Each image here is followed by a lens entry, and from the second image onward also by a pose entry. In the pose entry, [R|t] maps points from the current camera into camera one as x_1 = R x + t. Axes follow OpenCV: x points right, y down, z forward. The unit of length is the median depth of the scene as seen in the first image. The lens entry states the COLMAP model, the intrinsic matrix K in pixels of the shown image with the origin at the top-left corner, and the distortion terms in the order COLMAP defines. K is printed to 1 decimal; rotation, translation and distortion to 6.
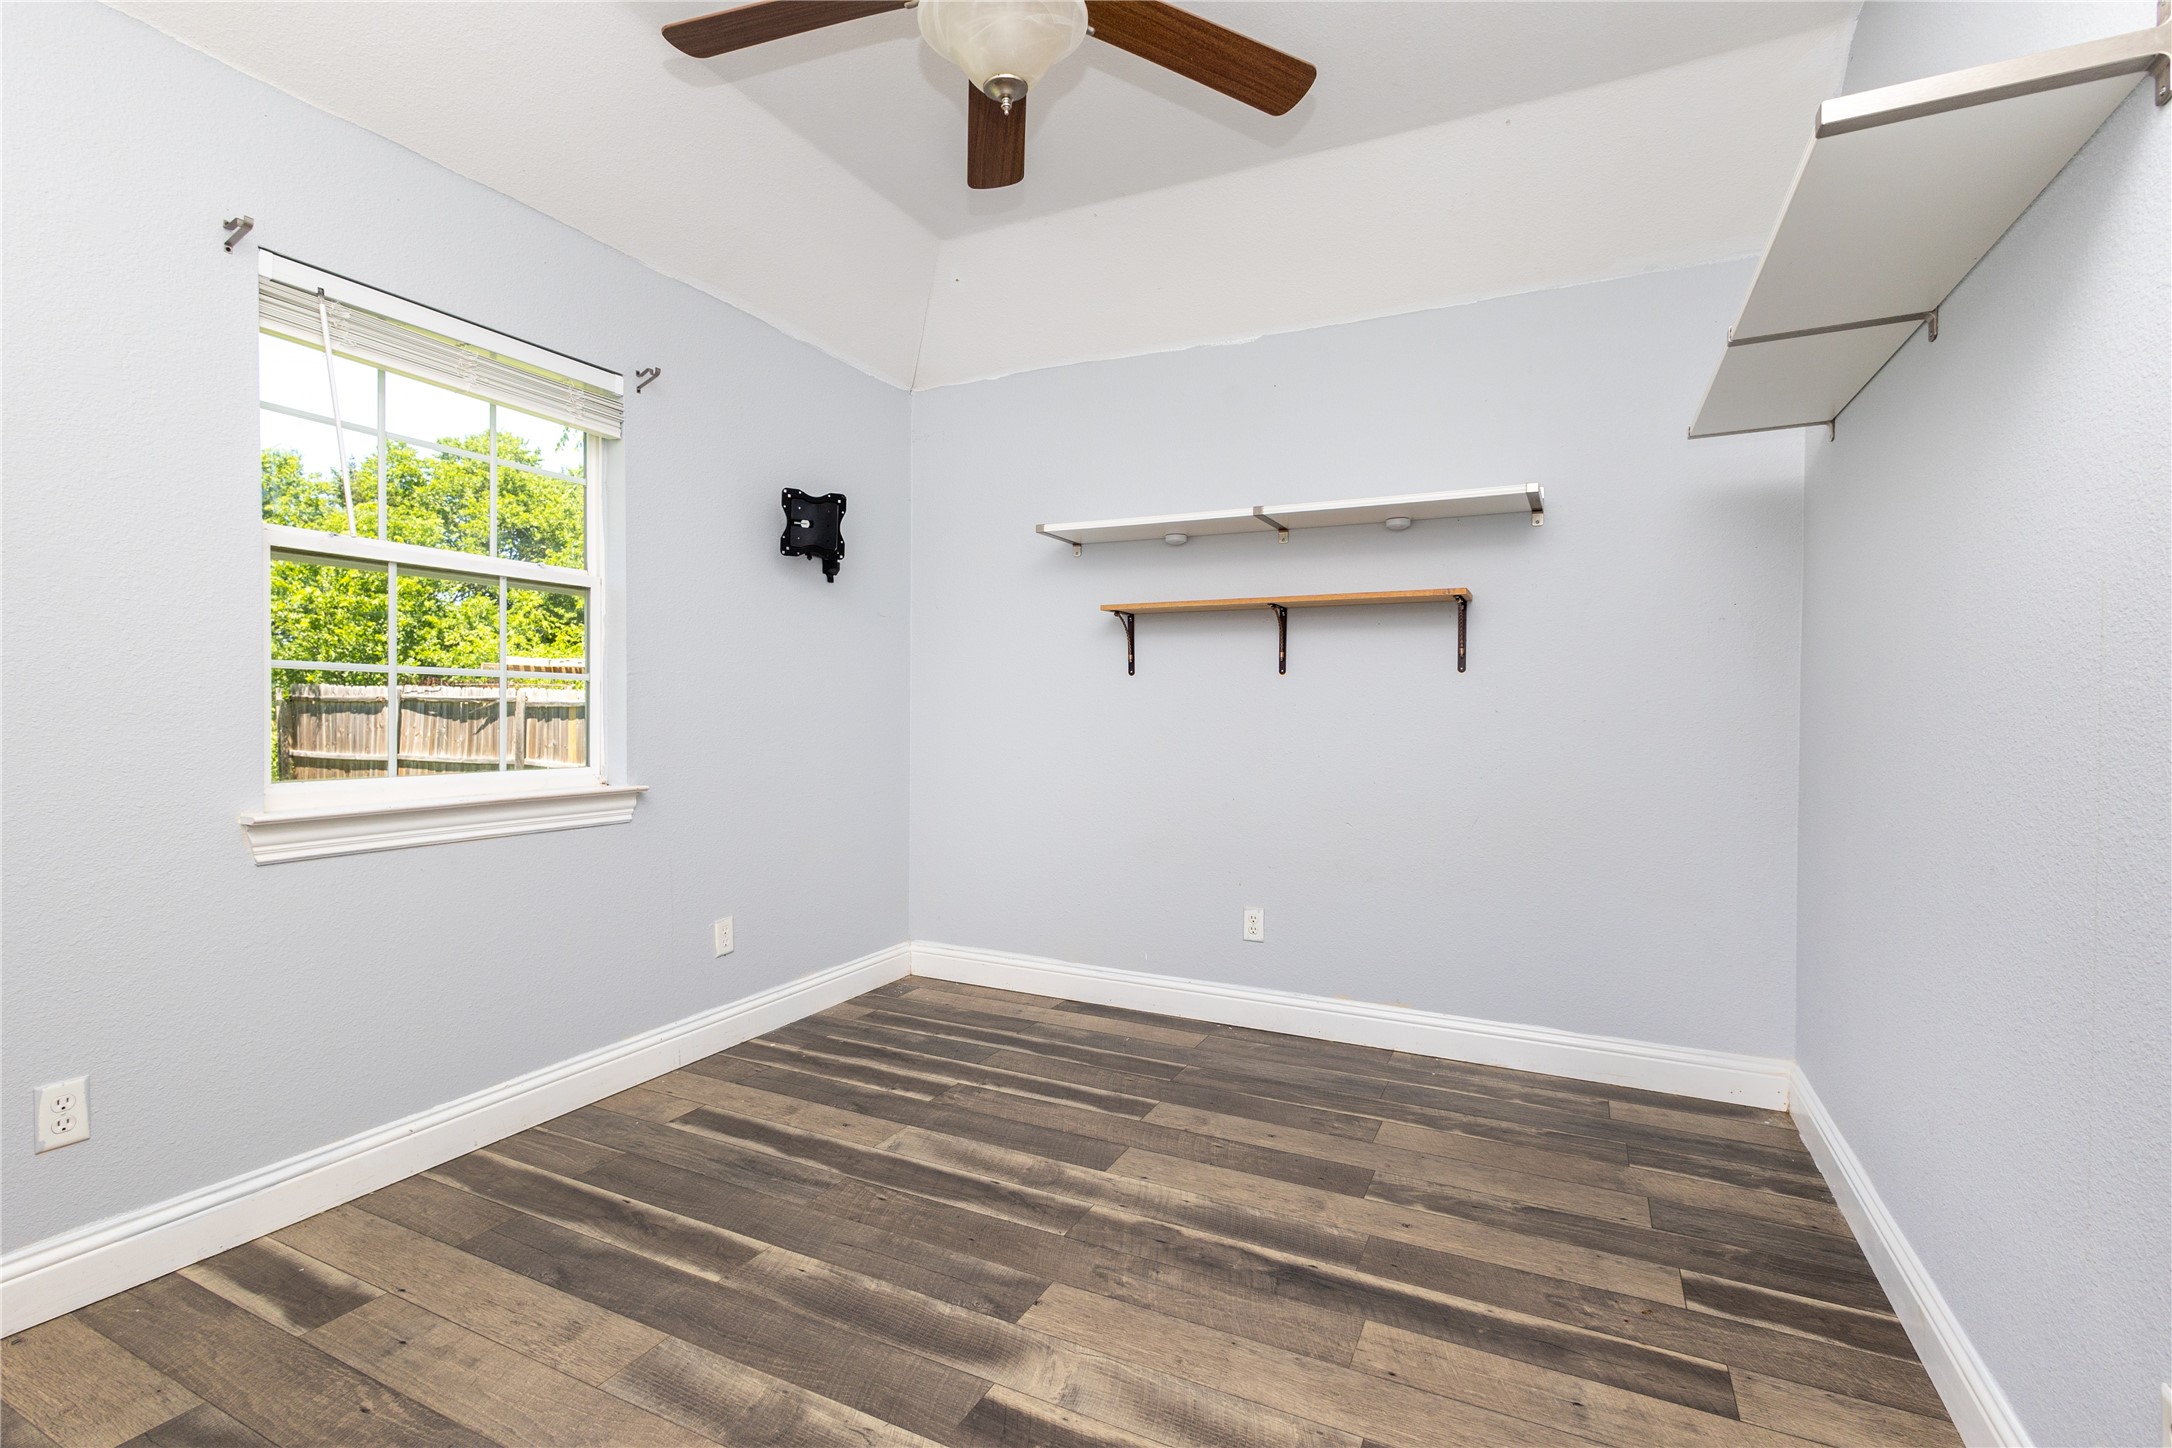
lens RADIAL K [[1003.2, 0, 1083.8], [0, 1003.2, 710.6], [0, 0, 1]] dist [0.010000, -0.004737]
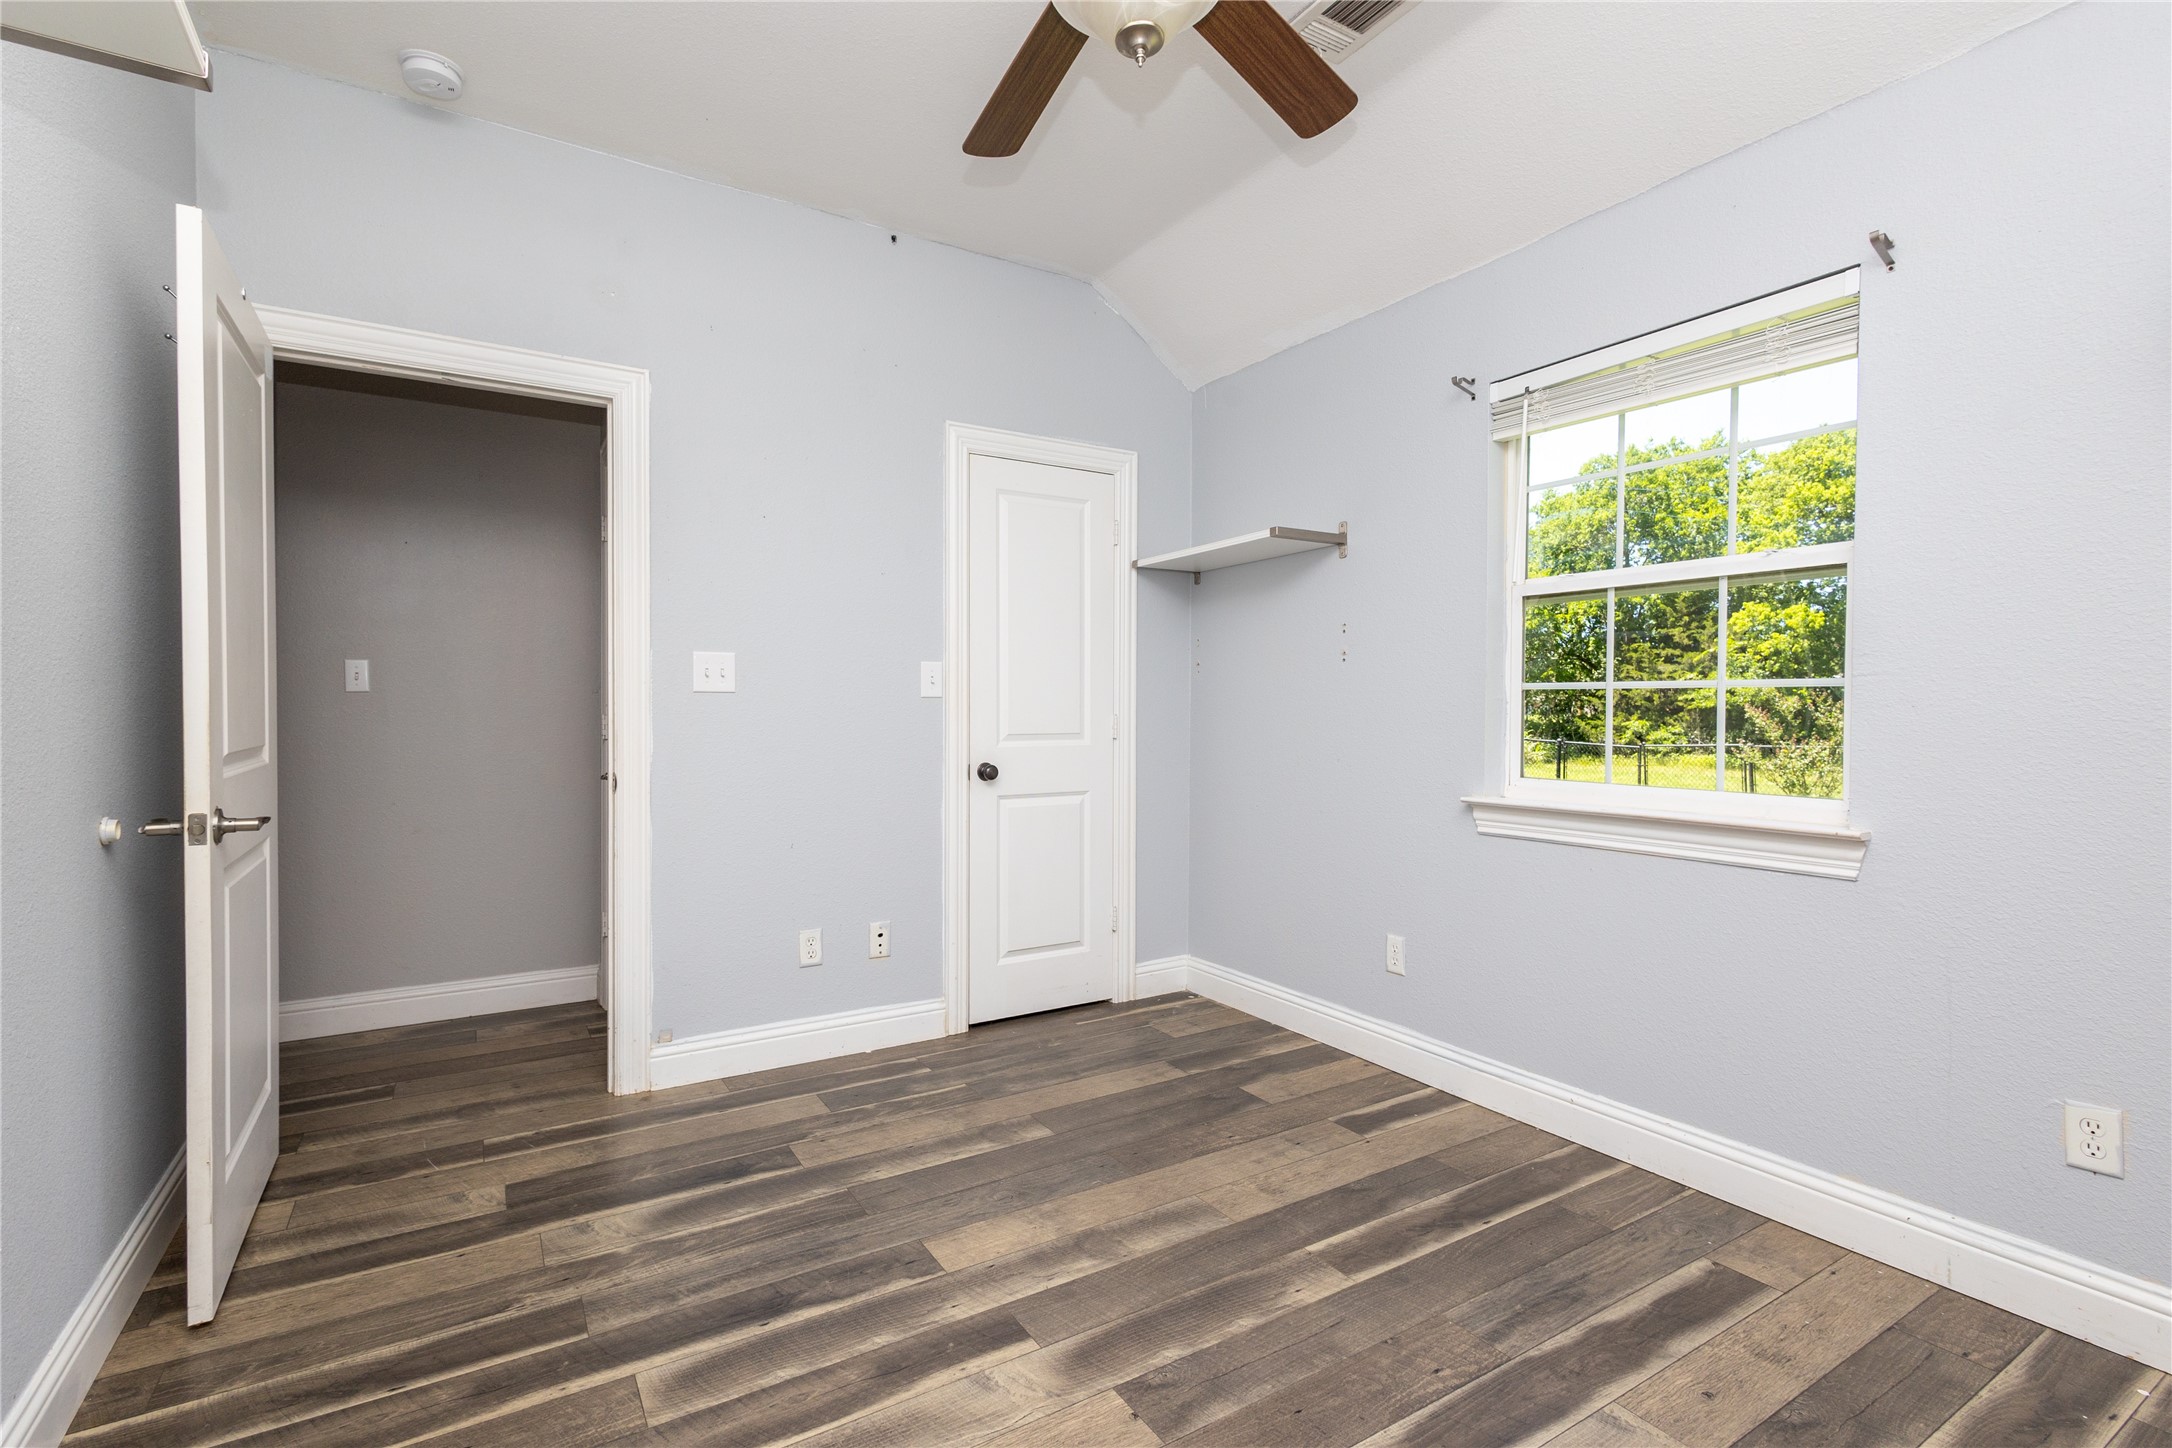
lens RADIAL K [[1003.2, 0, 1092.5], [0, 1003.2, 731.2], [0, 0, 1]] dist [0.010000, -0.004737]
pose [[-0.535296, 0.005797, -0.844645, 0.567568], [-0.008523, 0.999888, 0.012264, -0.001421], [0.844621, 0.013764, -0.535187, 1.167411]]
